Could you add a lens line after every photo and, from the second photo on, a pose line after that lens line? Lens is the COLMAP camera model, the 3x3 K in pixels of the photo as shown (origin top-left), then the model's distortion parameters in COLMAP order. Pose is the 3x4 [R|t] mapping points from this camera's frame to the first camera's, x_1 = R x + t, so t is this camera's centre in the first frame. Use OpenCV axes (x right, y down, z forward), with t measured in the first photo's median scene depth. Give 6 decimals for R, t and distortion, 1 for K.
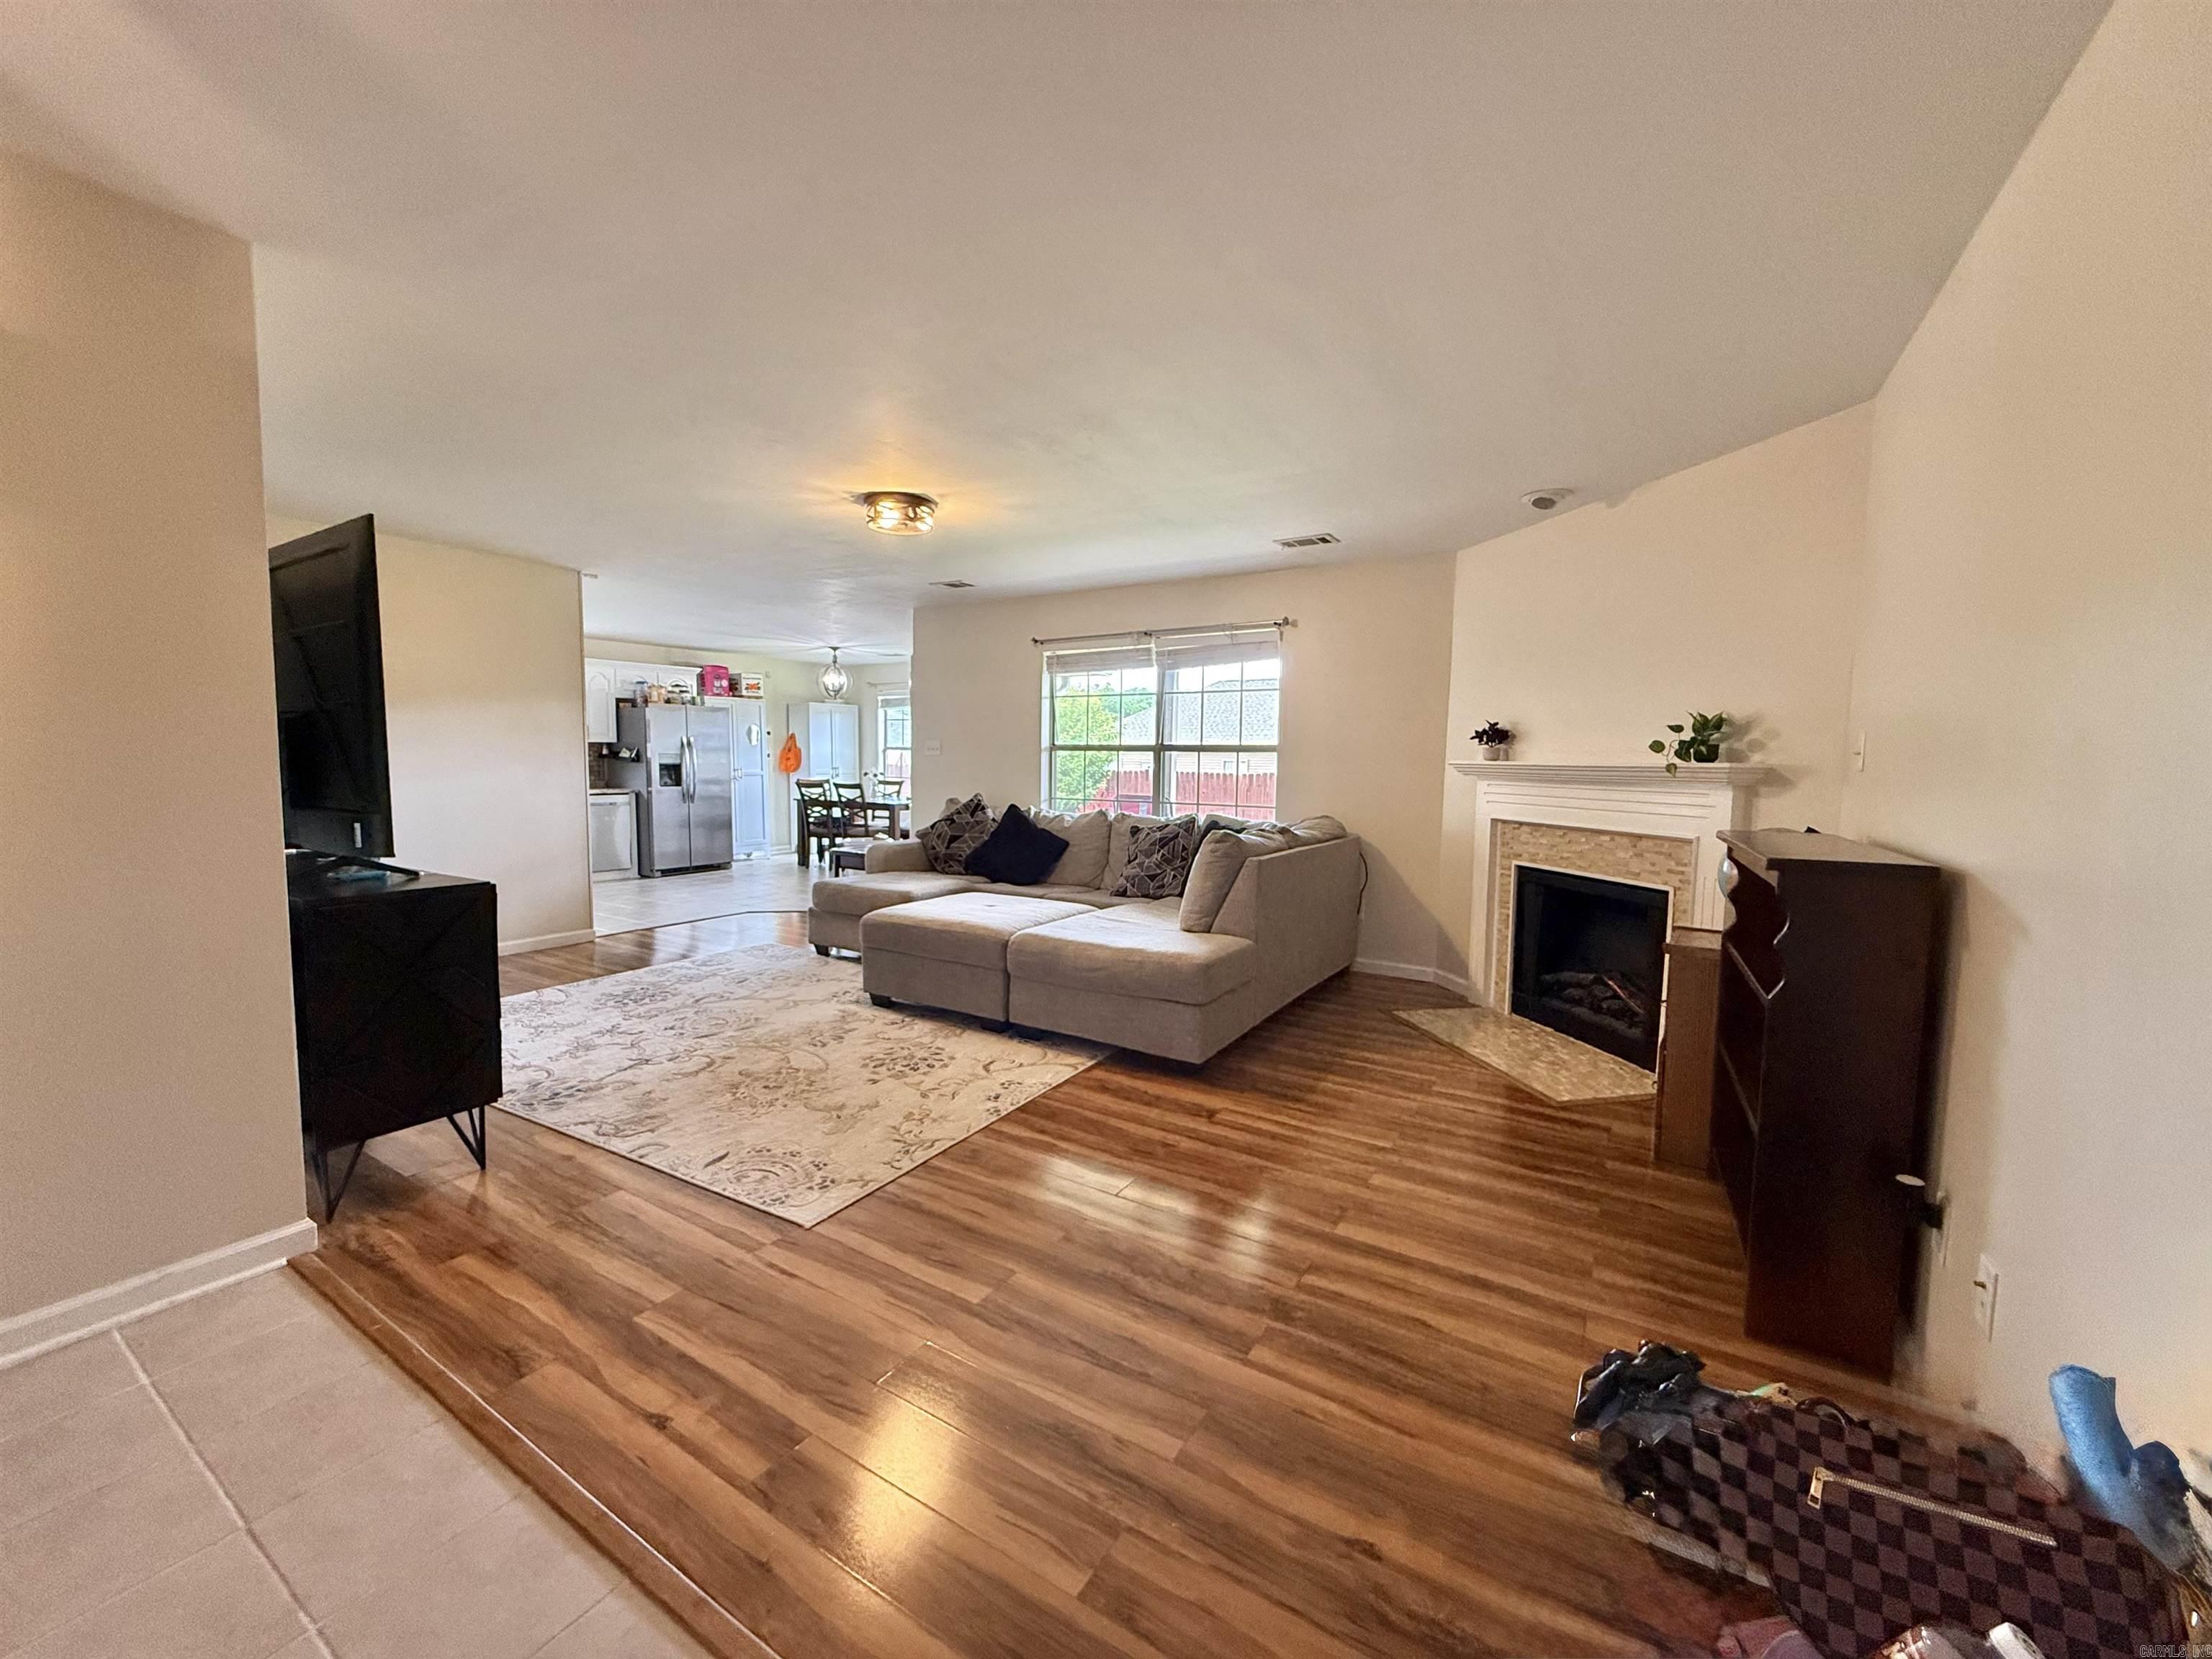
lens RADIAL K [[883.1, 0, 1097.8], [0, 883.1, 828.8], [0, 0, 1]] dist [0.000023, 0.000030]
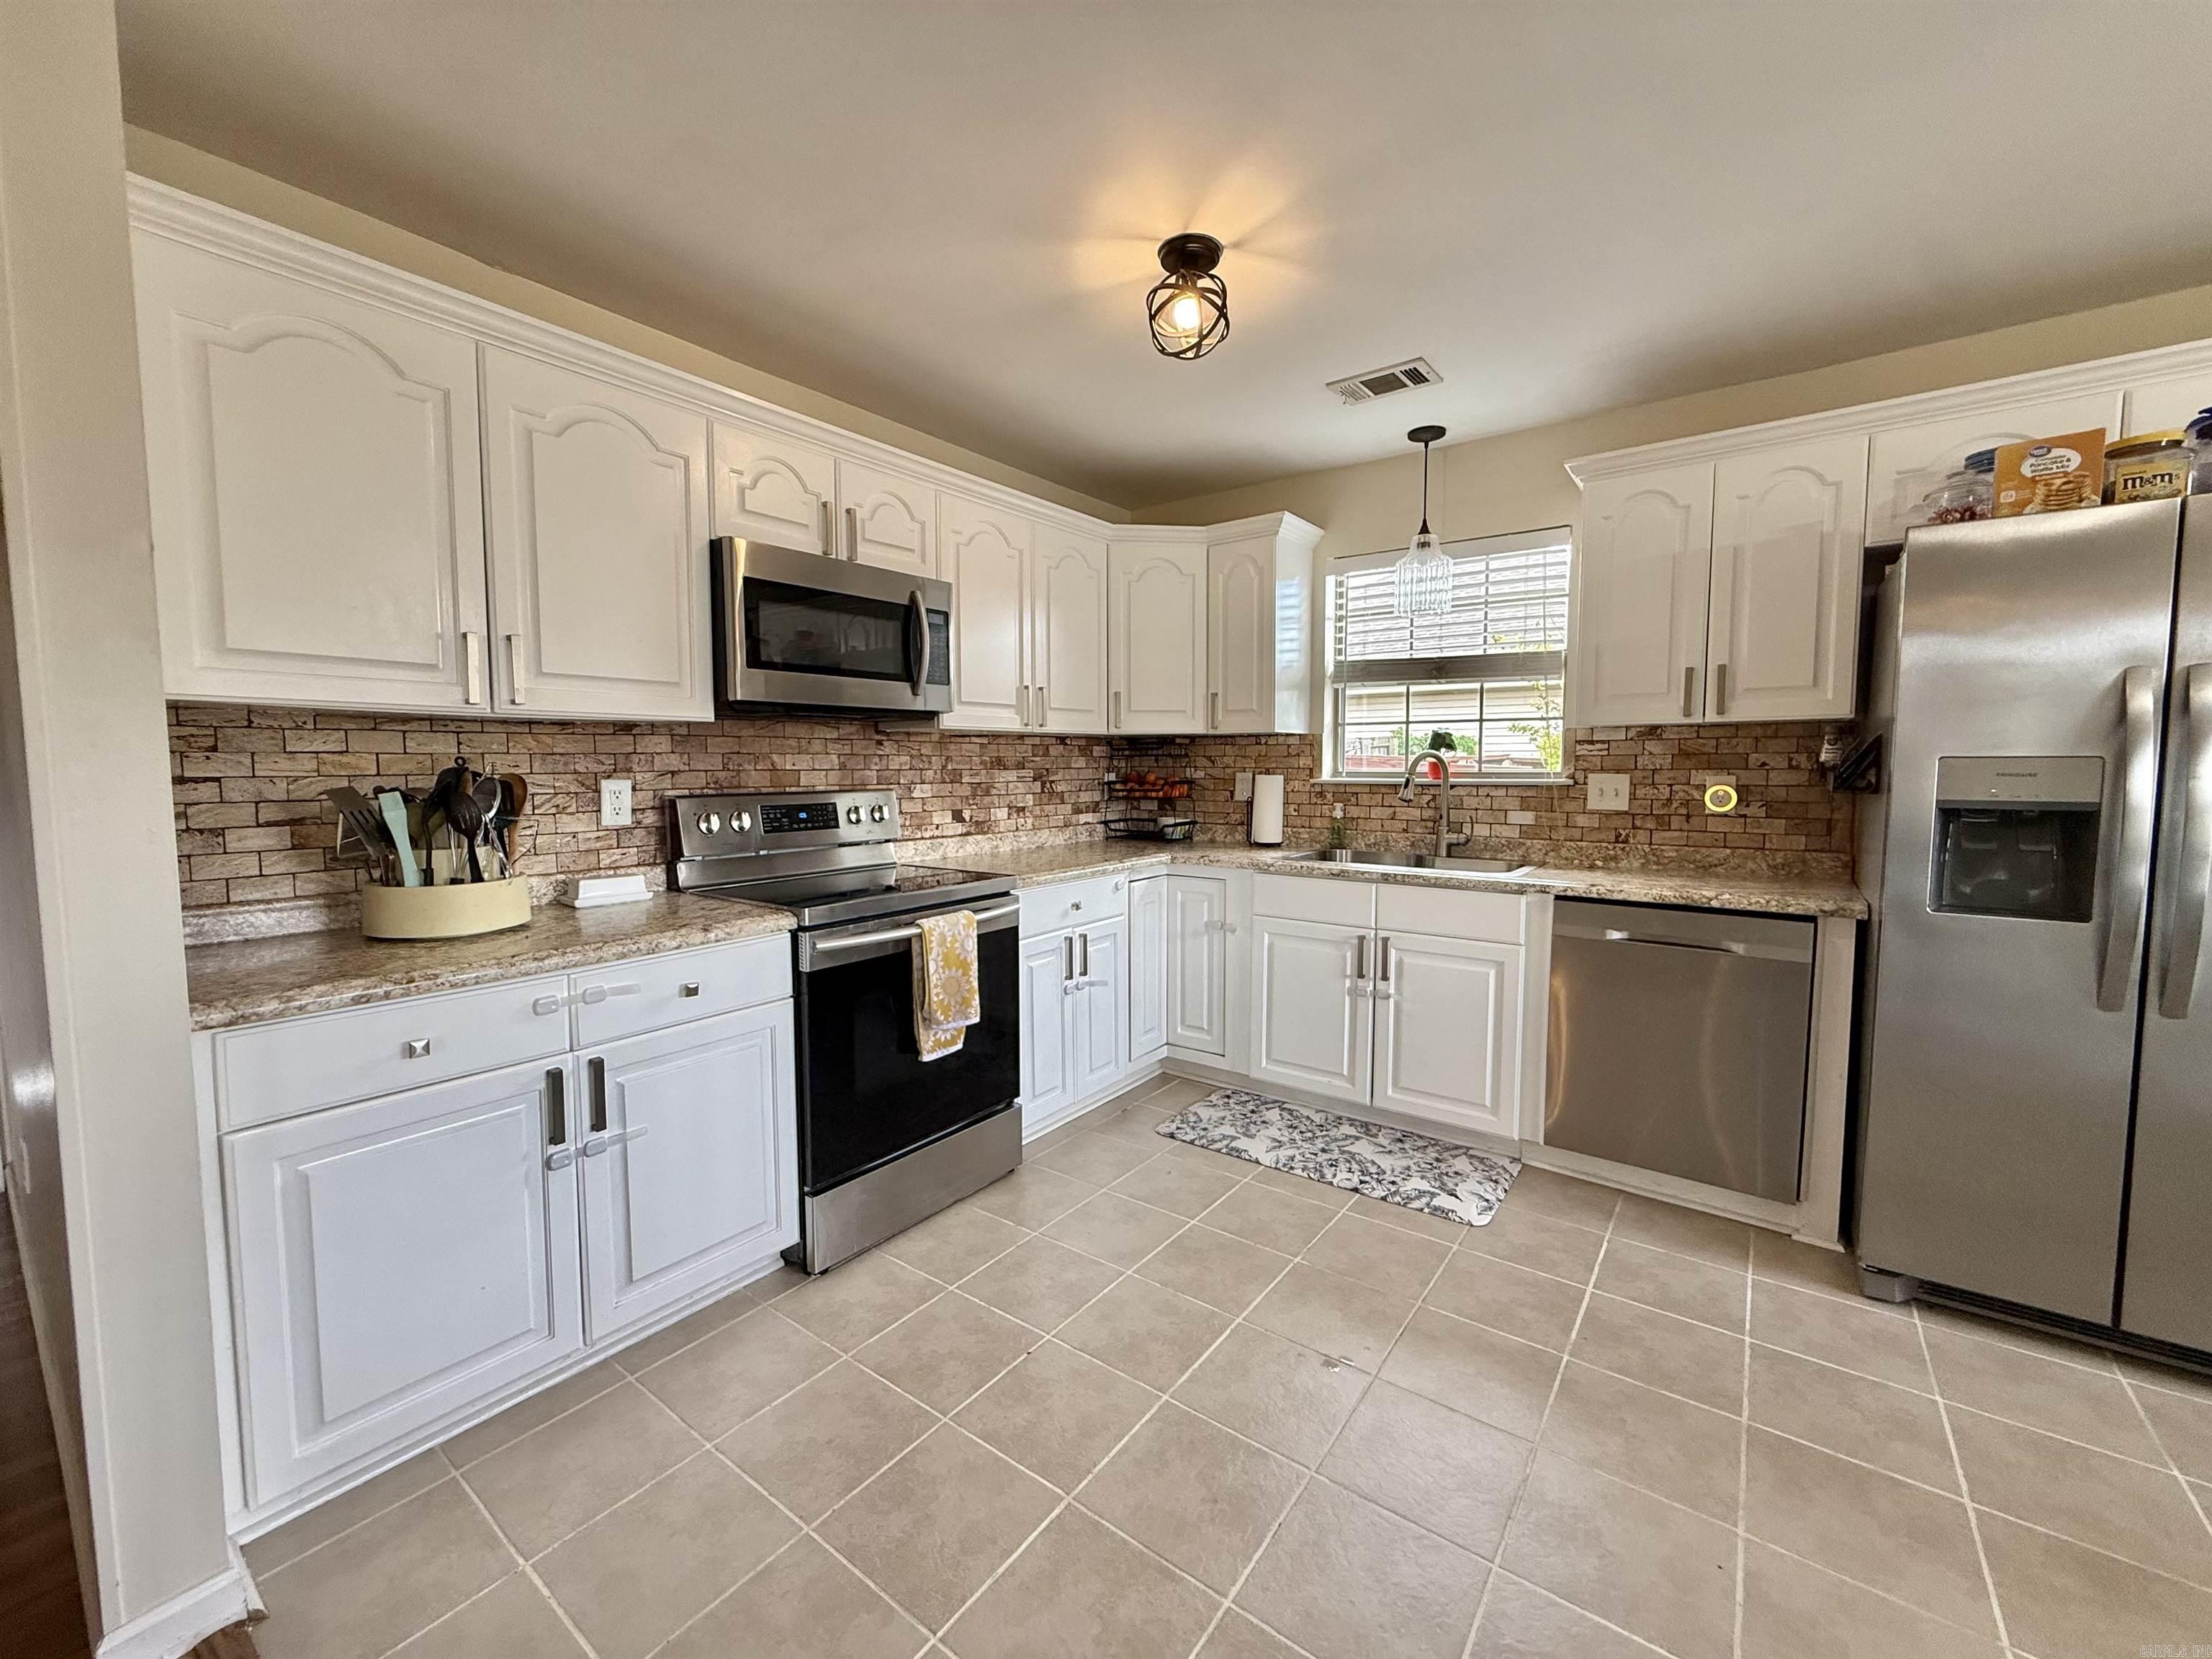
lens RADIAL K [[884.3, 0, 1098.8], [0, 884.3, 826.9], [0, 0, 1]] dist [0.000094, 0.000439]
pose [[-0.079963, 0.062949, -0.994808, -0.582116], [-0.075440, 0.994759, 0.069010, -0.149183], [0.993939, 0.080567, -0.074795, 1.786522]]
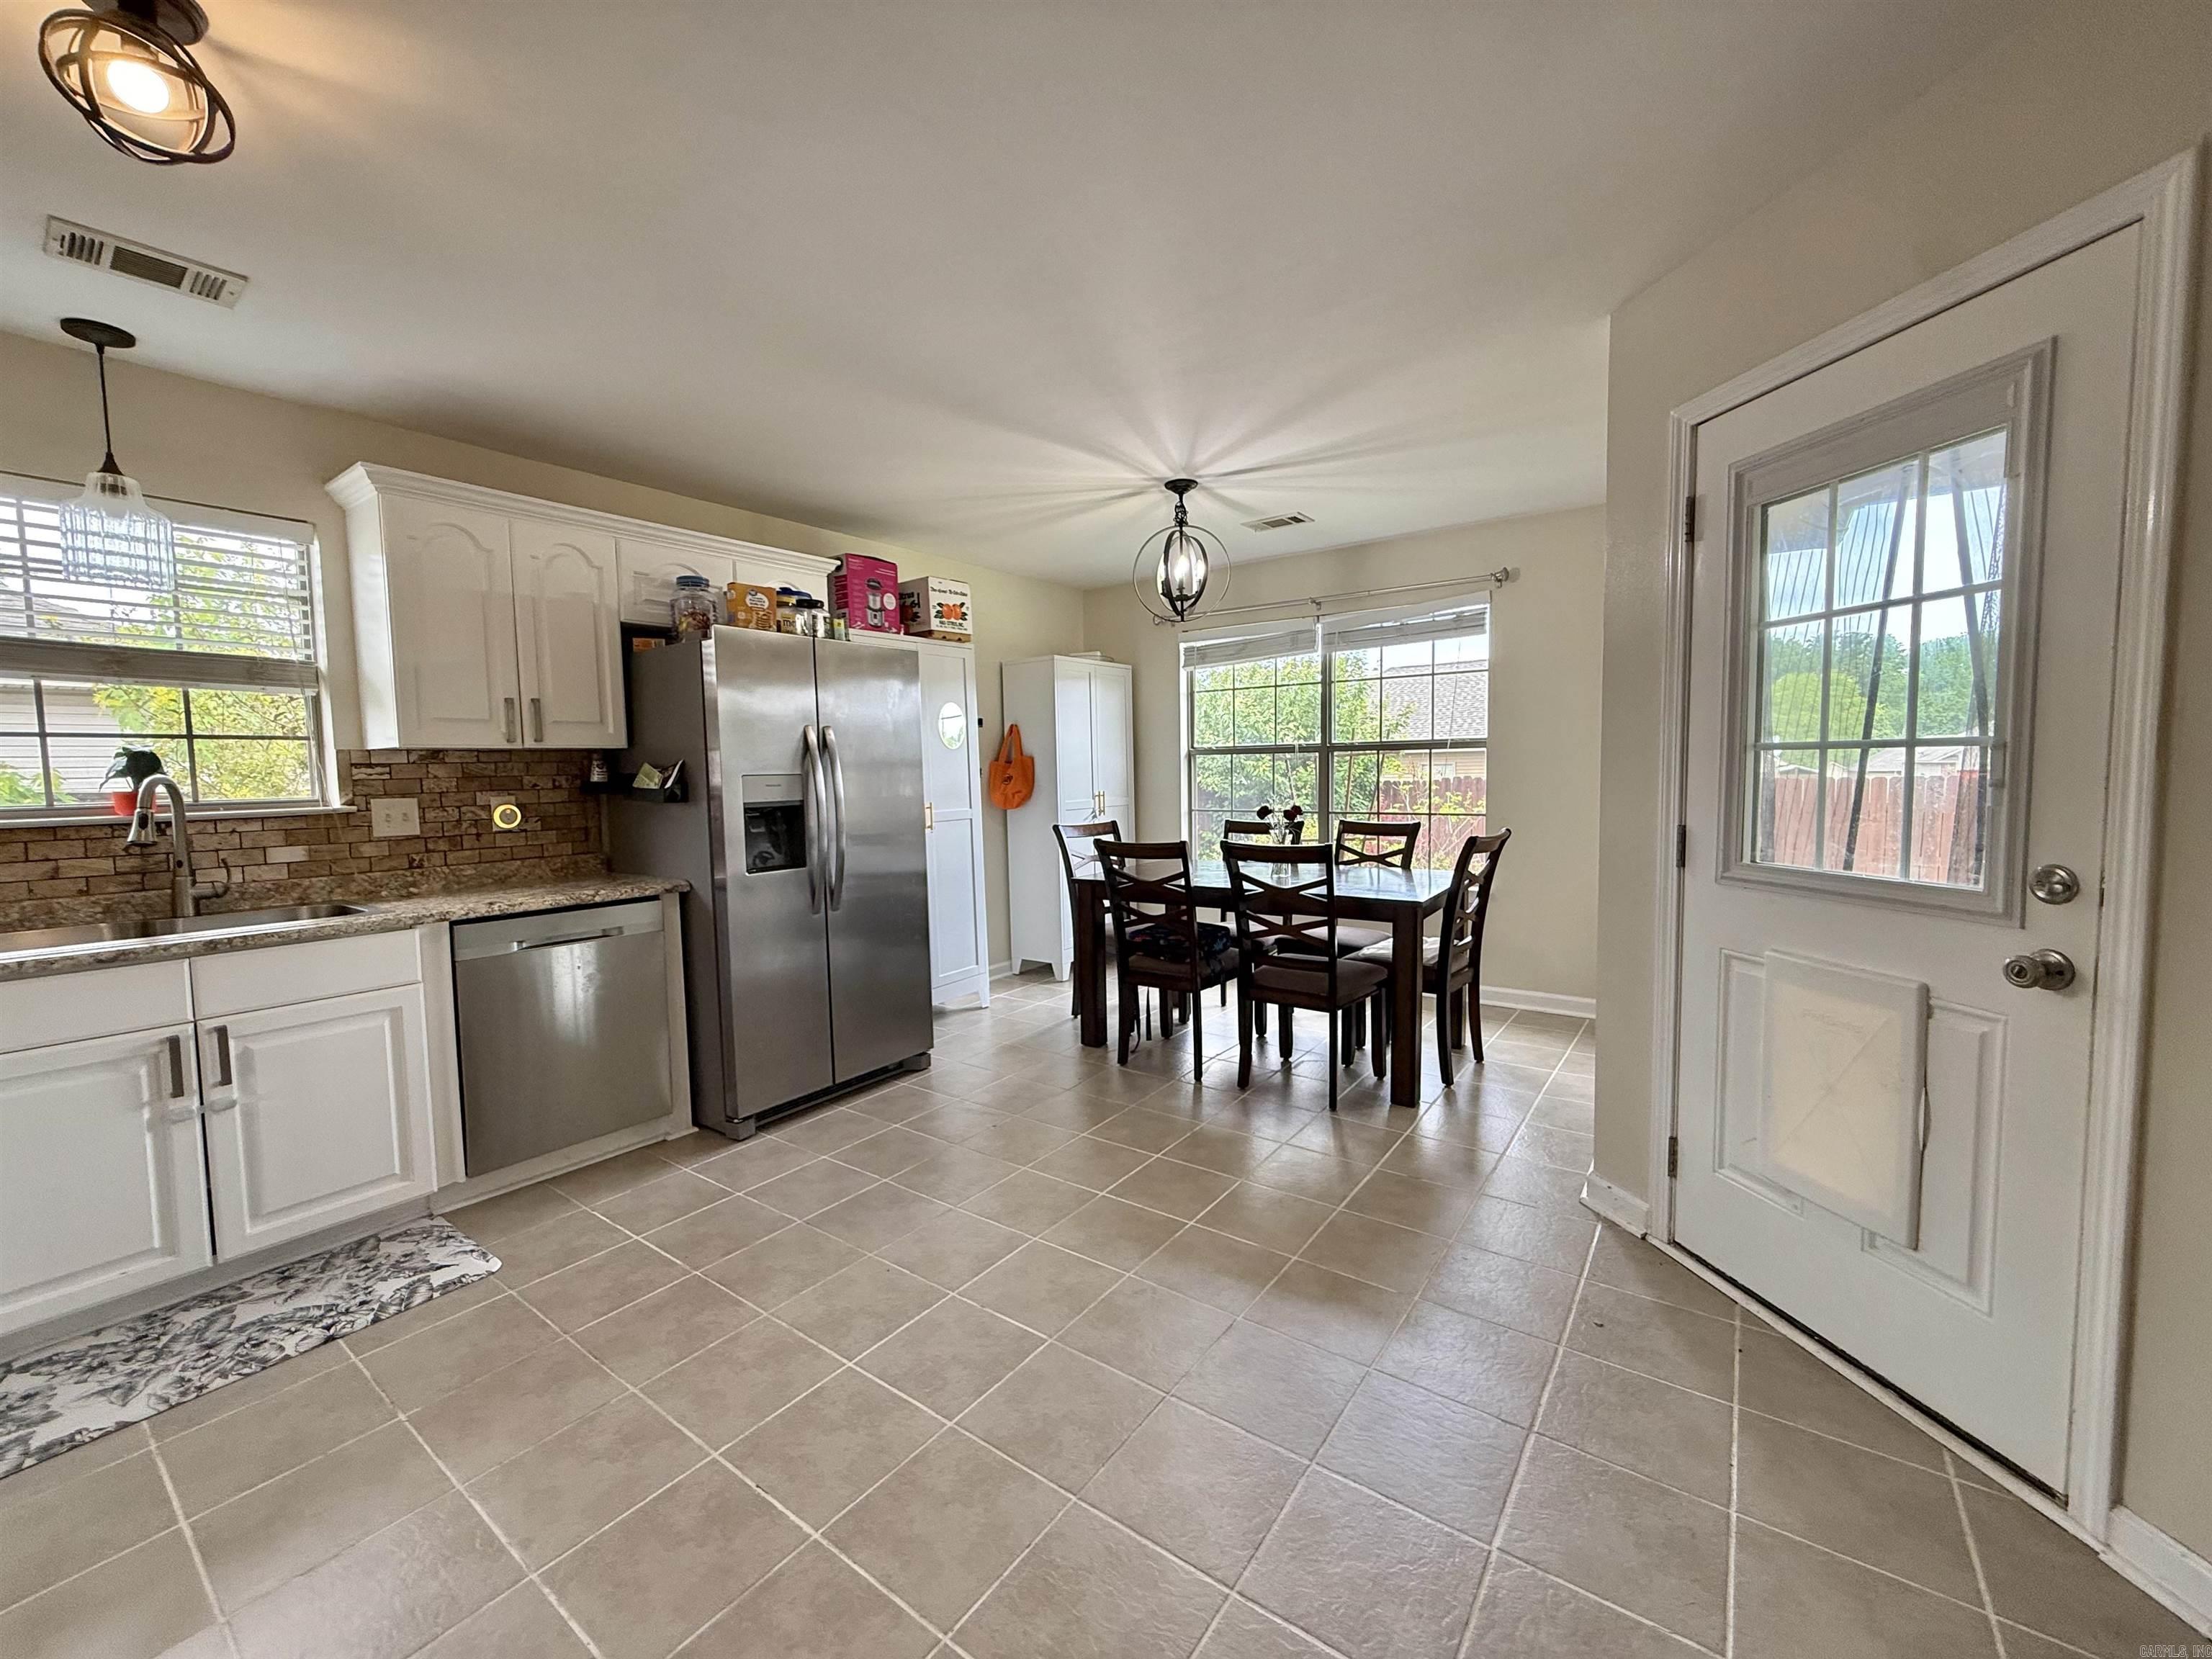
lens RADIAL K [[884.3, 0, 1098.8], [0, 884.3, 826.9], [0, 0, 1]] dist [0.000094, 0.000439]
pose [[0.997177, -0.028054, -0.069649, -0.744253], [0.027114, 0.999529, -0.014406, -0.125694], [0.070020, 0.012477, 0.997468, 1.478520]]
